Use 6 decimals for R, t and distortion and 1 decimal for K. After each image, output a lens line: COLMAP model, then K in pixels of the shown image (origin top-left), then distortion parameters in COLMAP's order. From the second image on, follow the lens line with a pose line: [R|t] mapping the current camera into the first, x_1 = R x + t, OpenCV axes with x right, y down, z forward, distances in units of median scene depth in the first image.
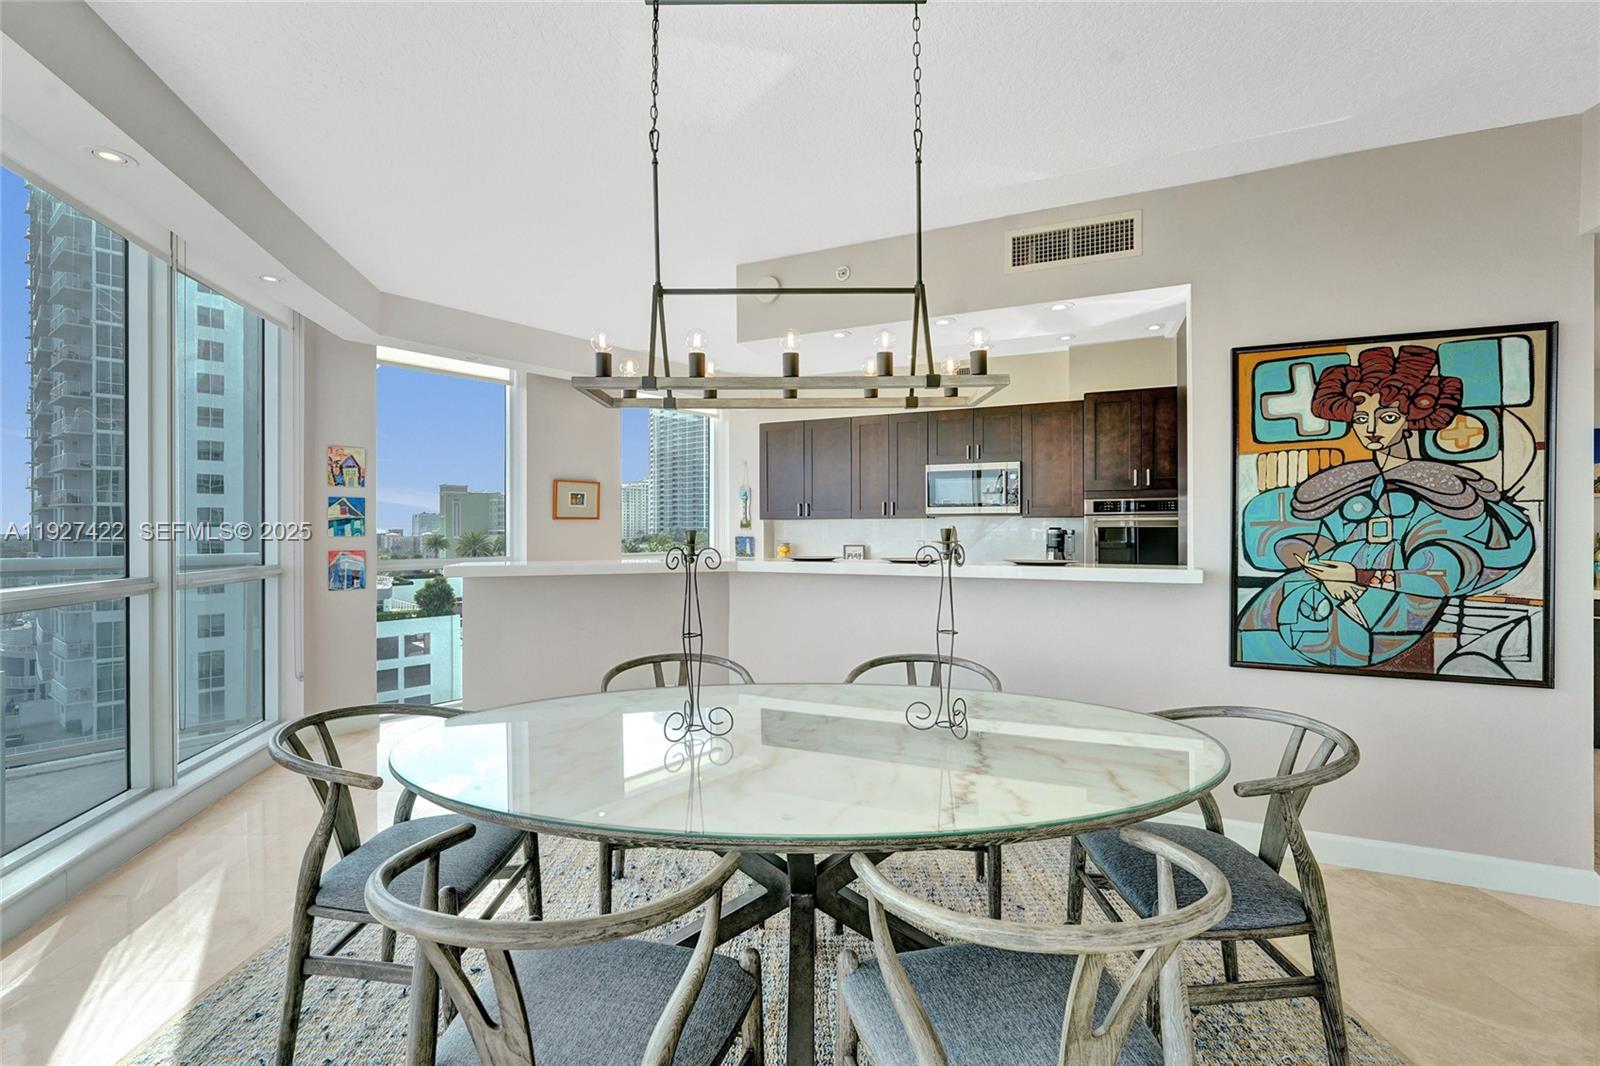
lens RADIAL K [[652.2, 0, 790.4], [0, 652.2, 533.8], [0, 0, 1]] dist [-0.008983, 0.000074]
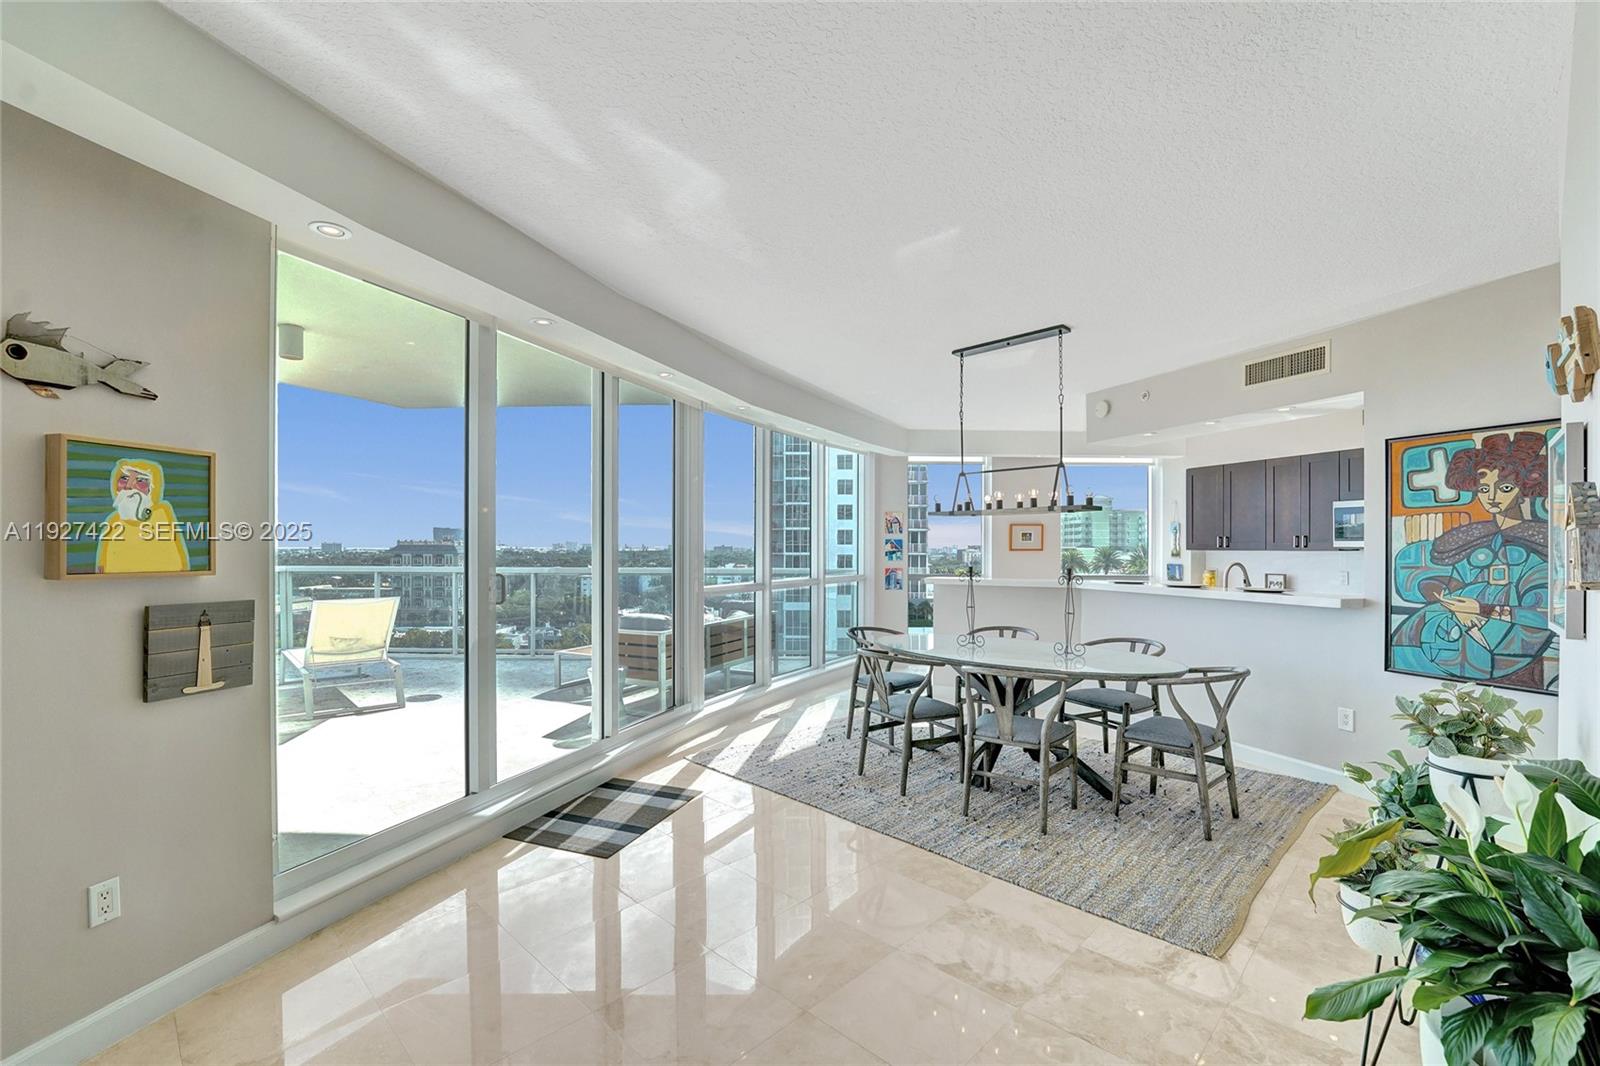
lens RADIAL K [[682.0, 0, 791.6], [0, 682.0, 549.4], [0, 0, 1]] dist [-0.027501, 0.000722]
pose [[0.689707, 0.005653, -0.724066, 0.663824], [-0.007096, 0.999974, 0.001048, -0.035596], [0.724054, 0.004415, 0.689730, -0.698086]]
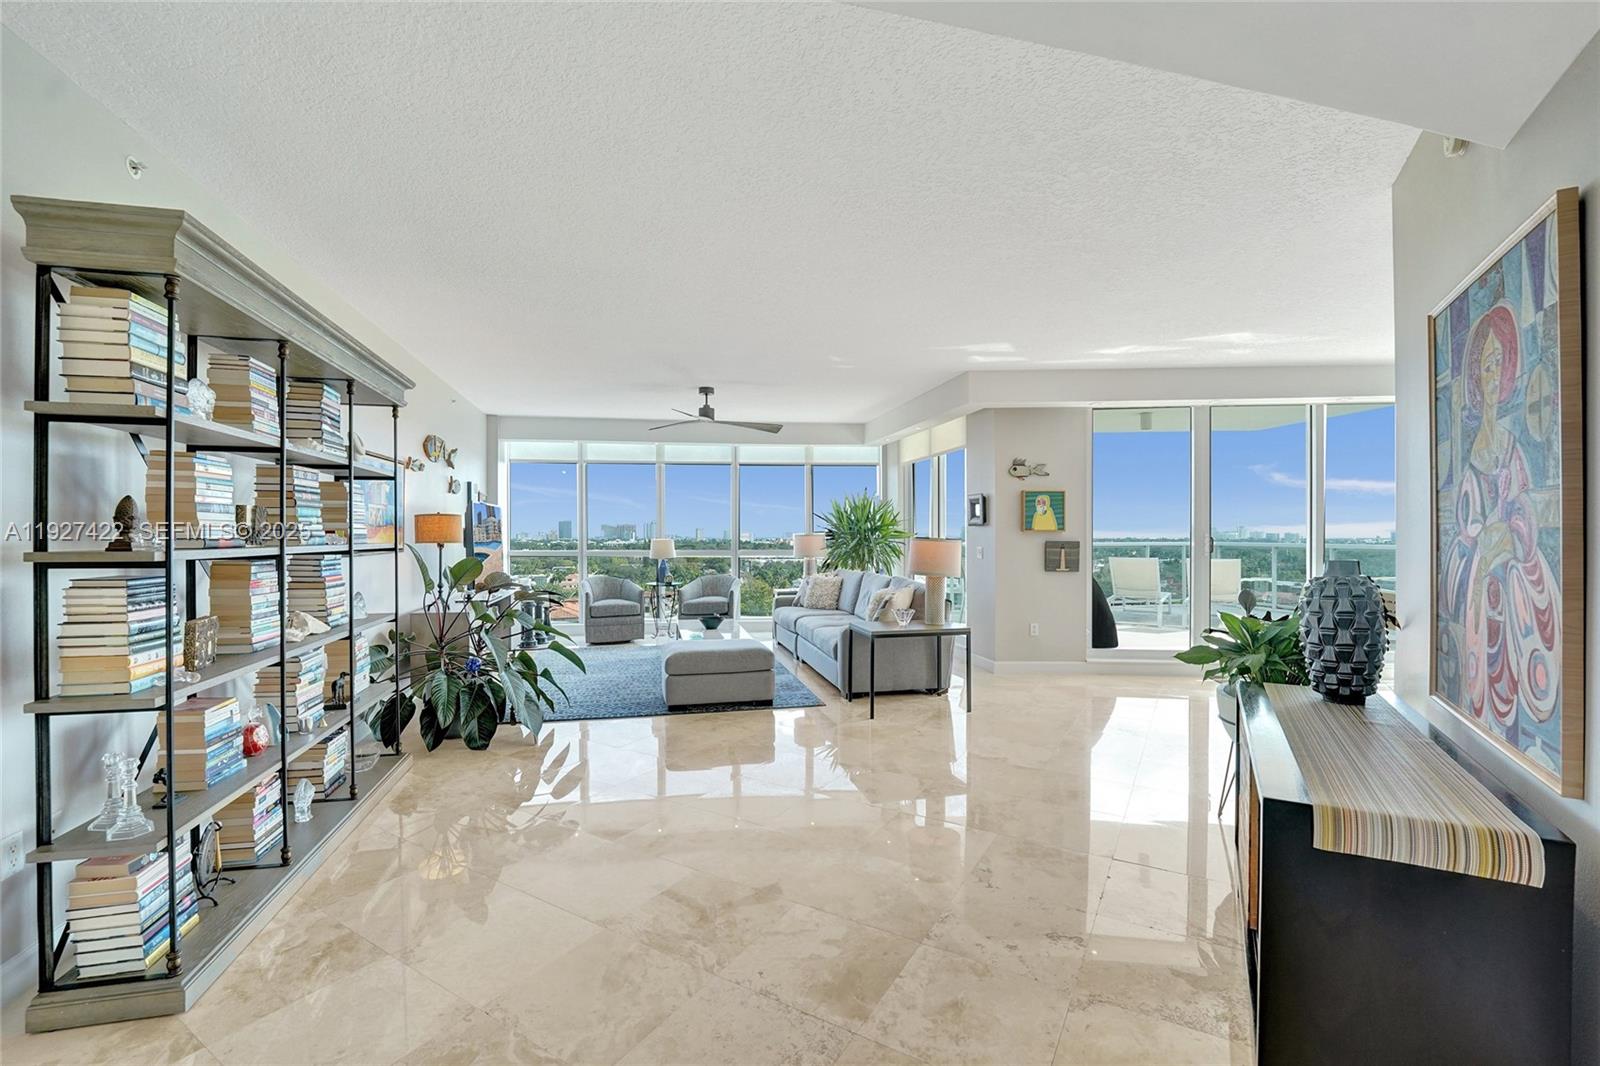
lens RADIAL K [[665.8, 0, 800.0], [0, 665.8, 533.0], [0, 0, 1]] dist [-0.025735, 0.000132]
pose [[-0.547987, -0.000421, -0.836487, 1.827566], [-0.004249, 0.999988, 0.002280, -0.003167], [0.836476, 0.004804, -0.547983, -0.246212]]
